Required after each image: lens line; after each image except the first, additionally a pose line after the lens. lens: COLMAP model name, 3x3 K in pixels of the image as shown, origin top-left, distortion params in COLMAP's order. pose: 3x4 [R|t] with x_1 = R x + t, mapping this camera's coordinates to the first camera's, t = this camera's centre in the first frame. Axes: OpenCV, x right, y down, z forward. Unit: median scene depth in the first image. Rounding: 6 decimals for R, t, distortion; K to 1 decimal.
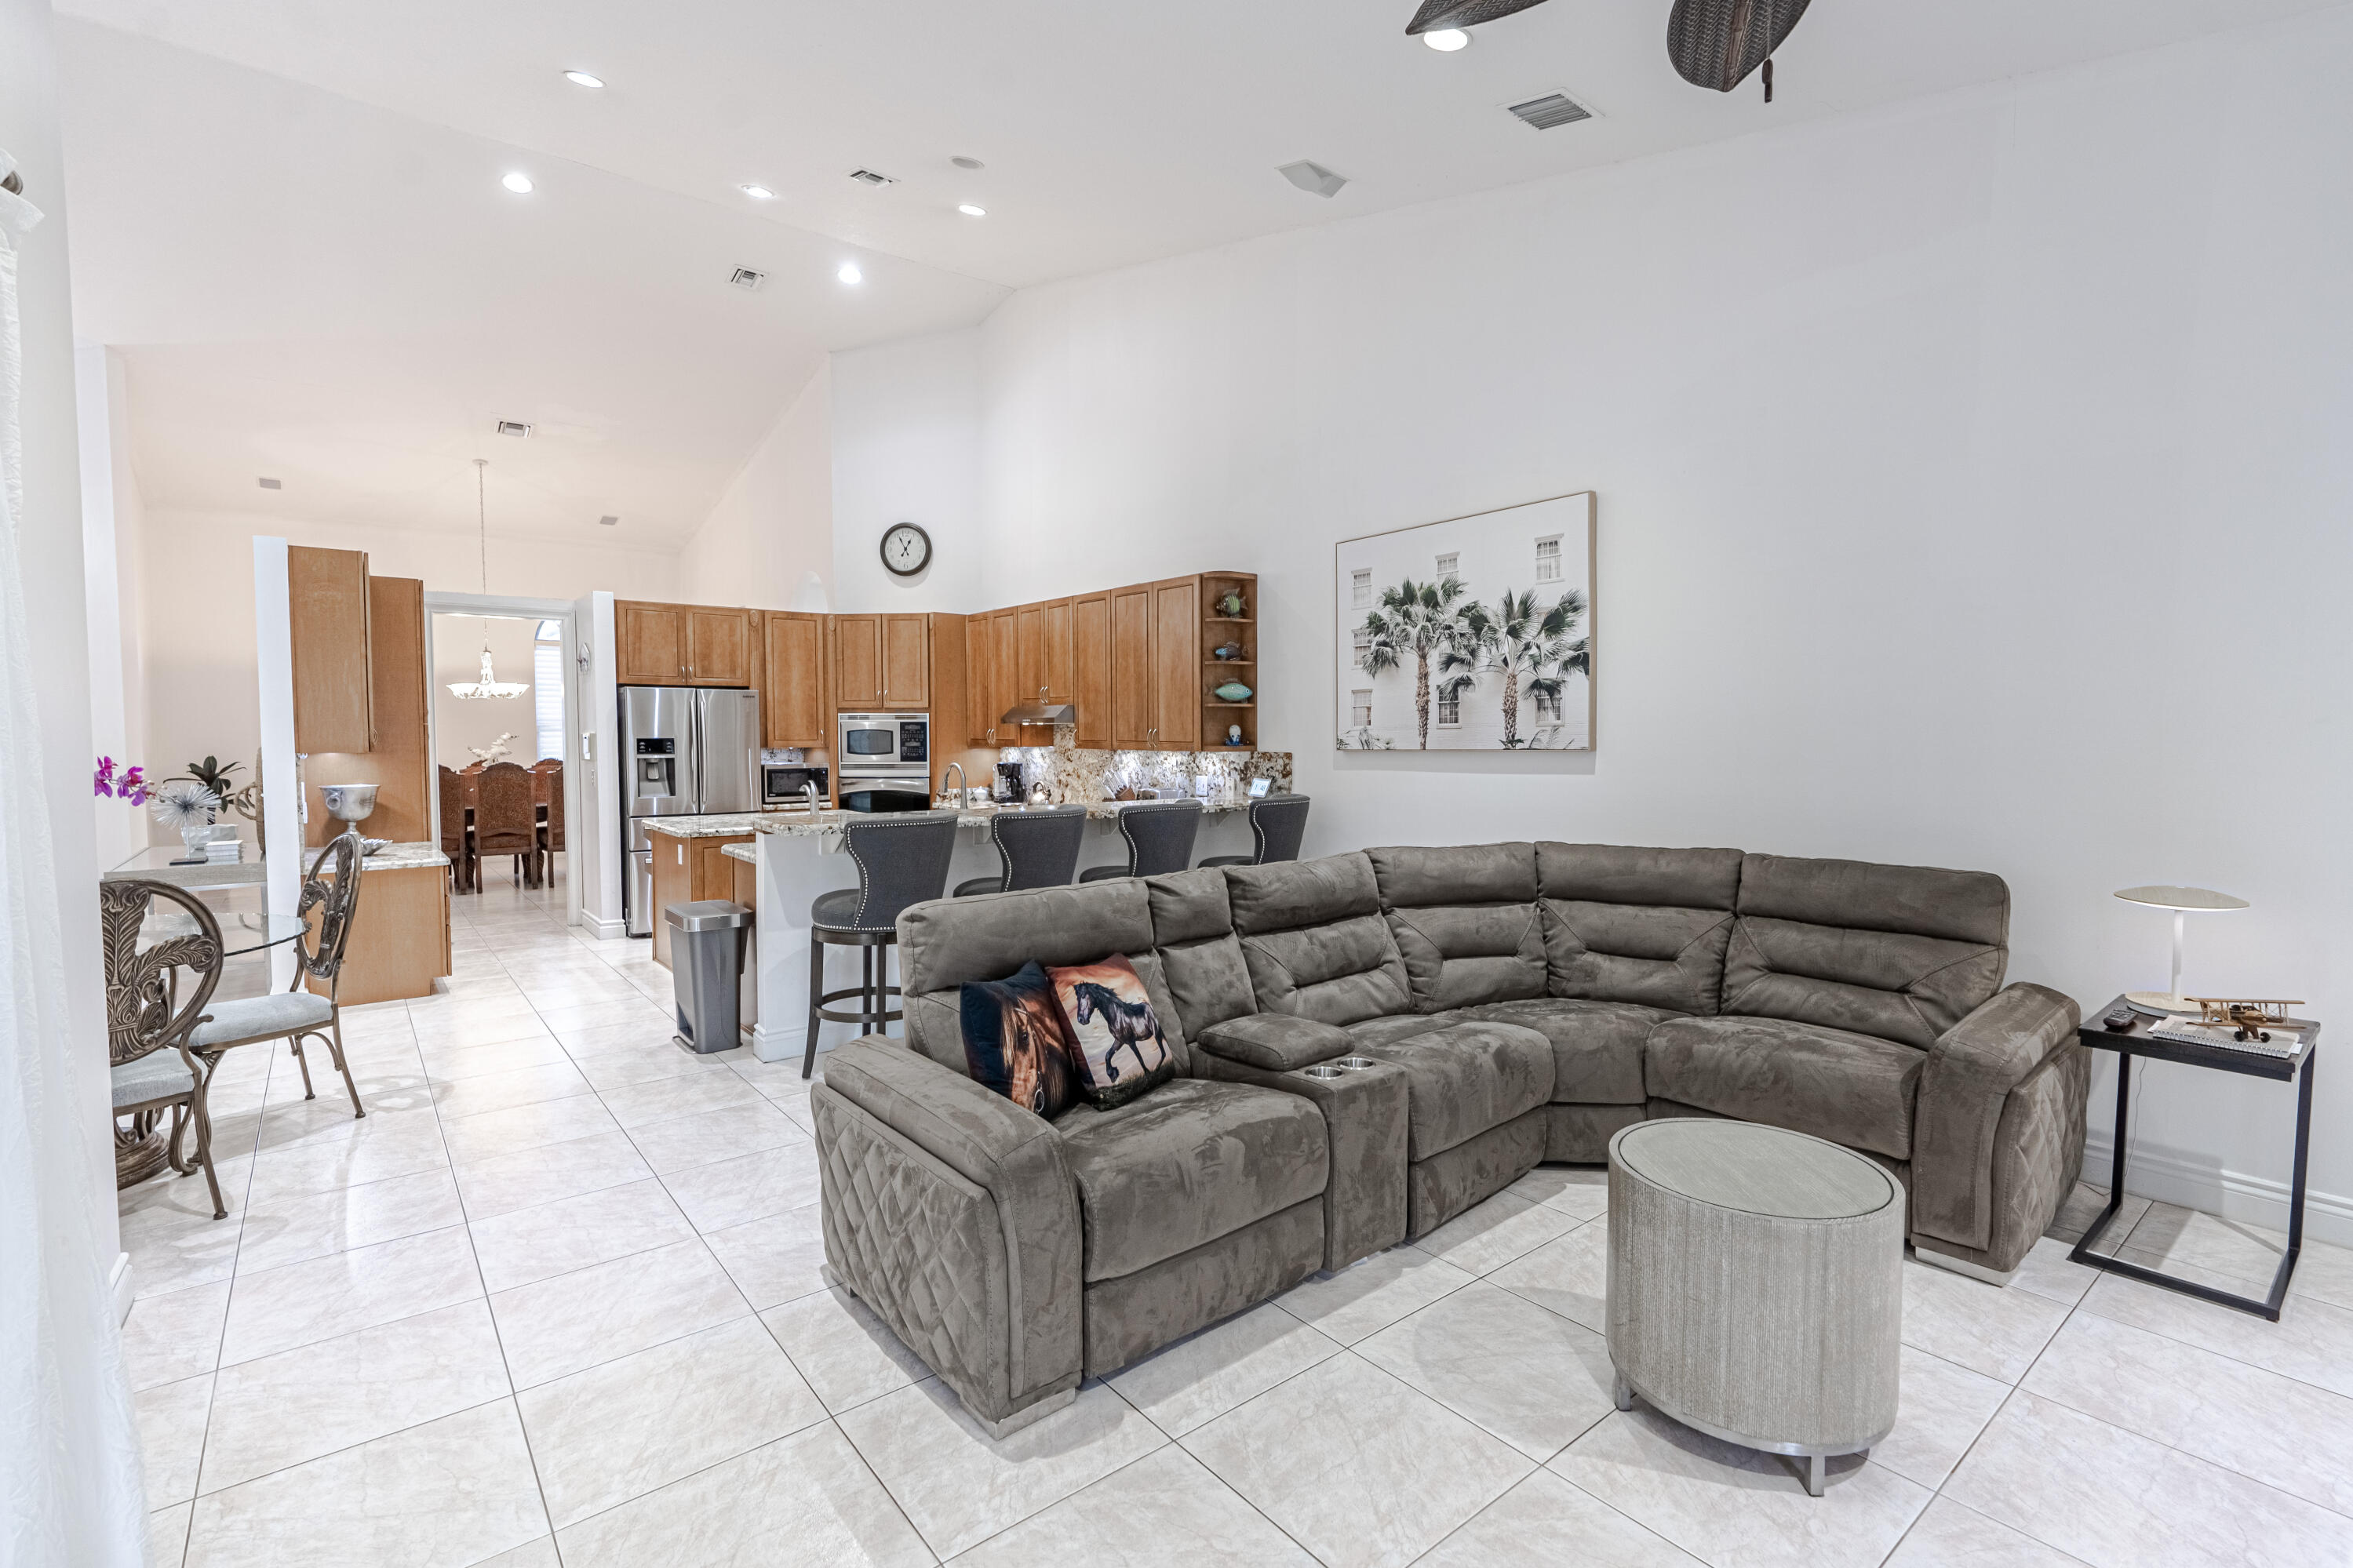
lens RADIAL K [[1069.7, 0, 1178.0], [0, 1069.7, 780.9], [0, 0, 1]] dist [-0.001005, 0.001215]
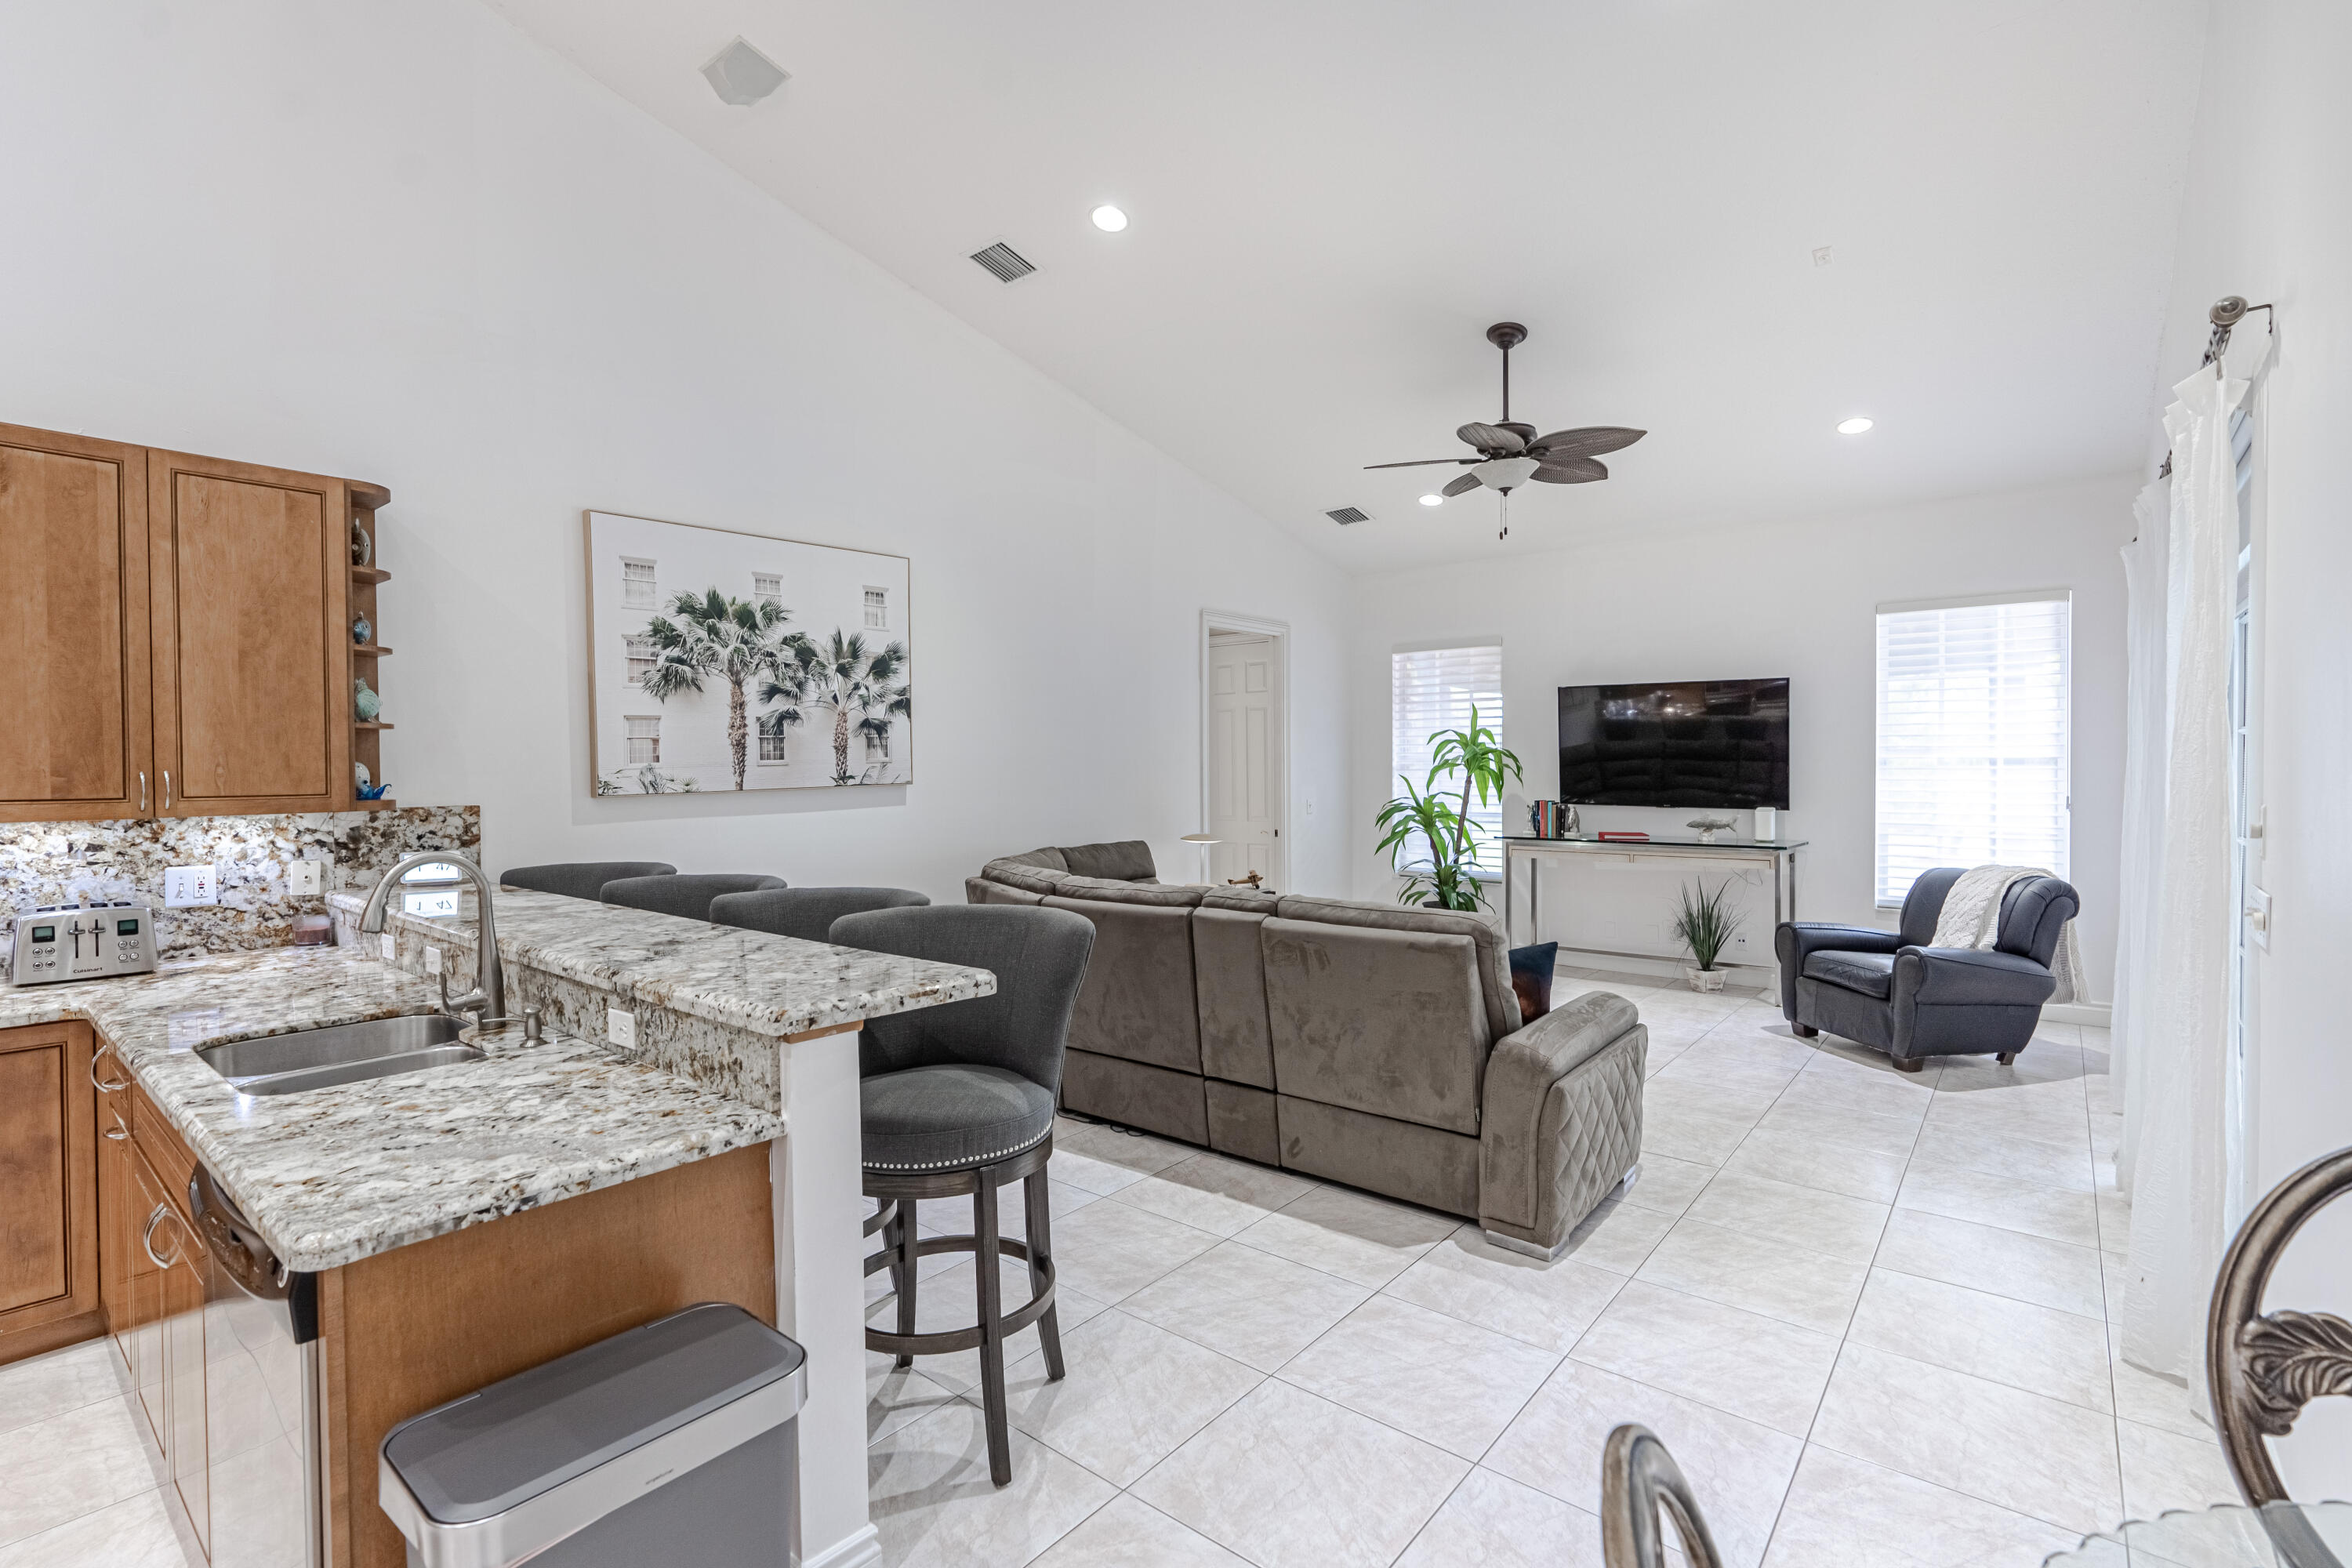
lens RADIAL K [[1071.1, 0, 1182.0], [0, 1071.1, 781.1], [0, 0, 1]] dist [-0.007163, 0.003638]
pose [[-0.208314, -0.015284, 0.977943, -0.582668], [0.054214, 0.998160, 0.027149, -0.034325], [-0.976558, 0.058674, -0.207102, 0.699120]]
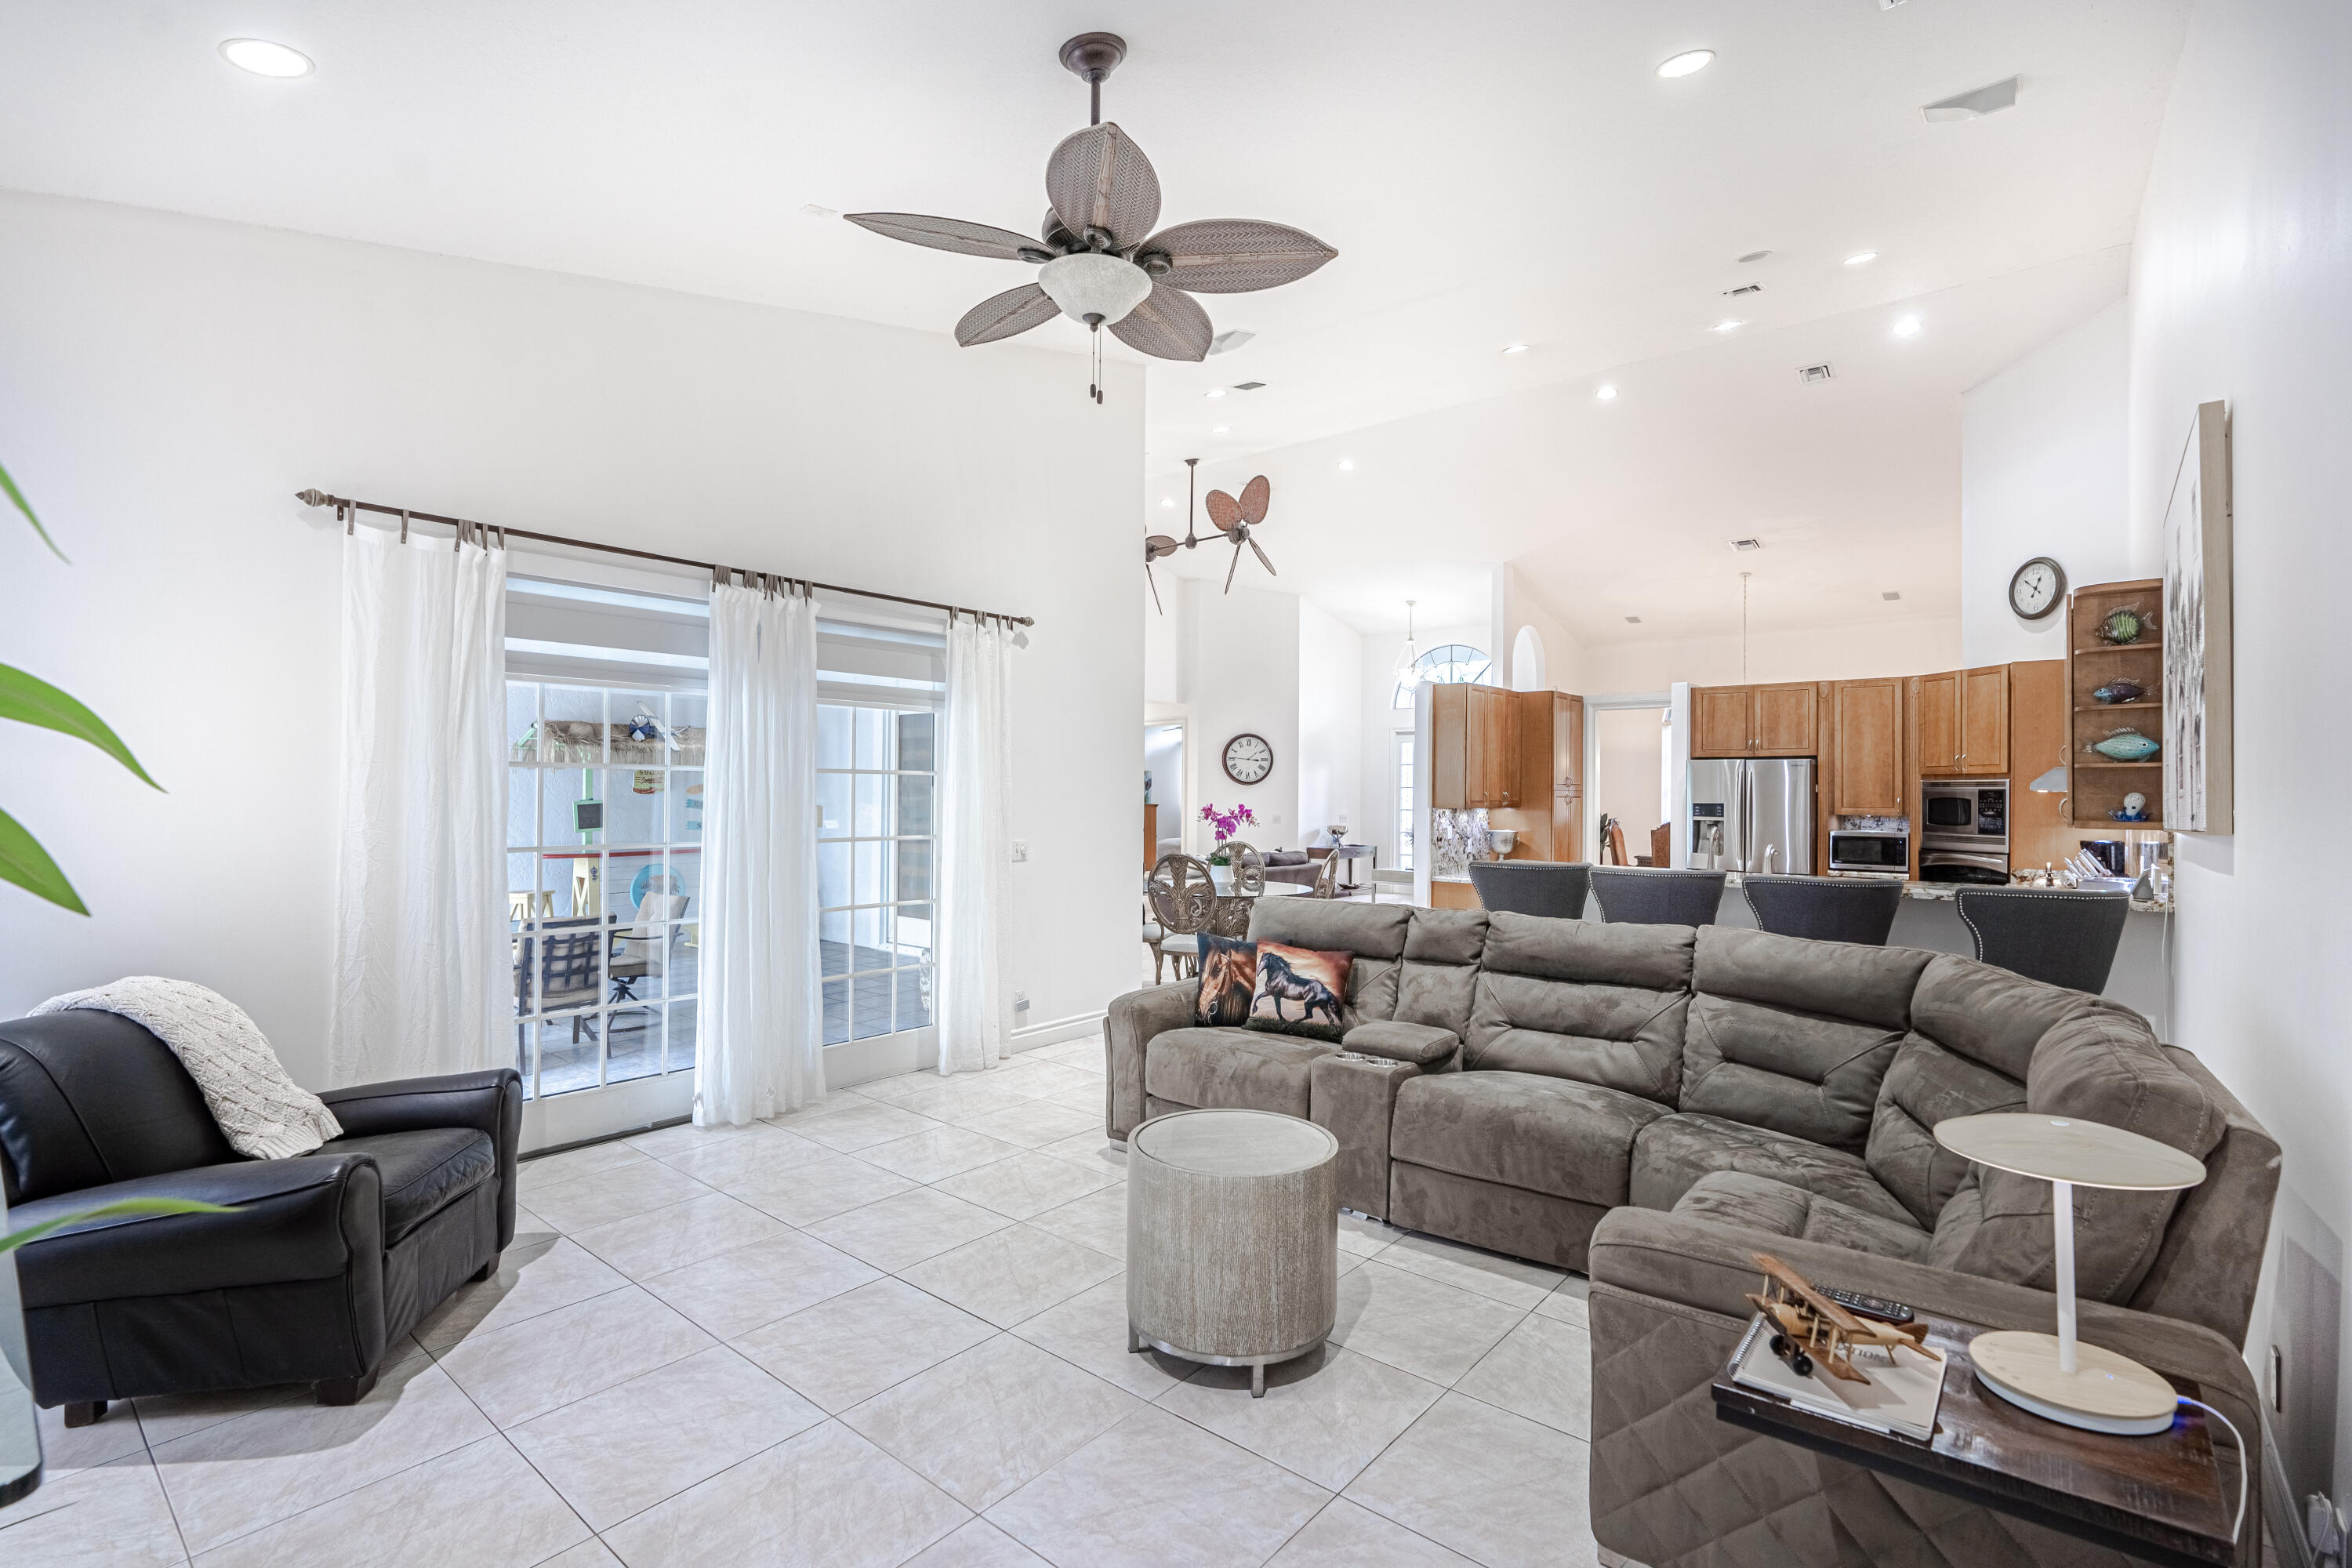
lens RADIAL K [[1070.9, 0, 1179.7], [0, 1070.9, 780.6], [0, 0, 1]] dist [-0.009417, 0.004240]
pose [[0.204574, -0.008782, -0.978812, 0.620998], [-0.055989, 0.998218, -0.020658, -0.010045], [0.977248, 0.059029, 0.203718, 0.234916]]
